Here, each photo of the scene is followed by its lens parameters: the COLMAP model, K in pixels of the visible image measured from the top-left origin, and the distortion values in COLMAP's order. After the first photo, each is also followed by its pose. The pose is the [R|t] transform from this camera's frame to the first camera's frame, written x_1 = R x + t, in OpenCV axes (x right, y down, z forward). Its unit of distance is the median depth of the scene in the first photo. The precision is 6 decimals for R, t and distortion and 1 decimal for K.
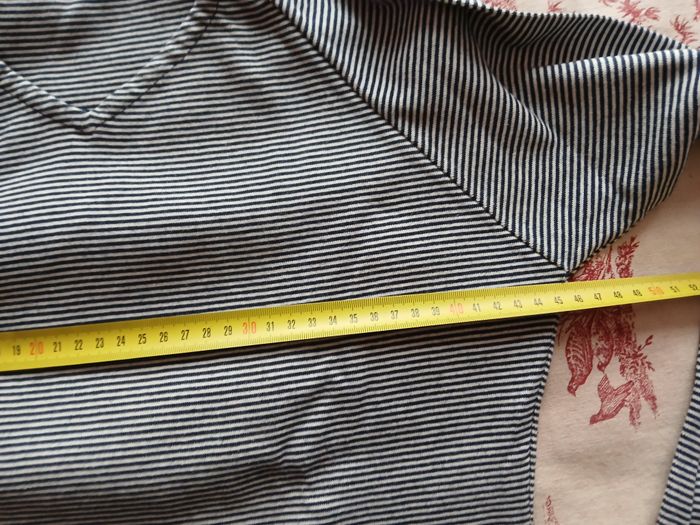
lens RADIAL K [[542.5, 0, 350.0], [0, 542.5, 262.5], [0, 0, 1]] dist [0.051844, -0.140226]
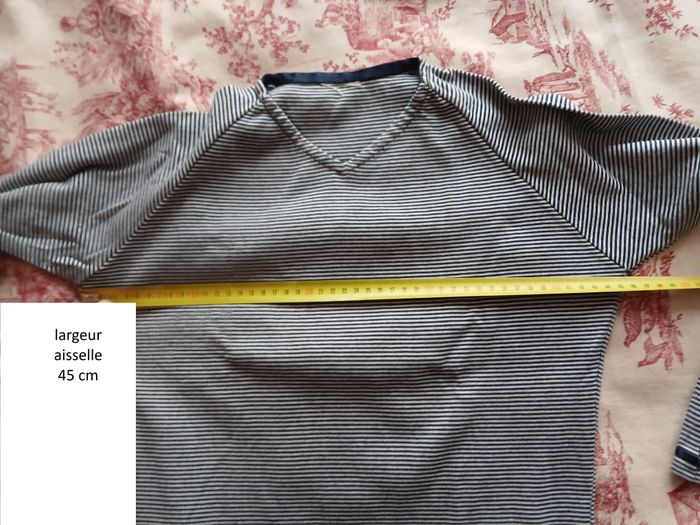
lens RADIAL K [[551.1, 0, 345.6], [0, 551.1, 270.5], [0, 0, 1]] dist [0.013359, -0.083436]
pose [[0.985601, 0.062669, -0.157045, -0.168104], [-0.073215, 0.995369, -0.062289, 0.184293], [0.152414, 0.072890, 0.985625, -0.742532]]
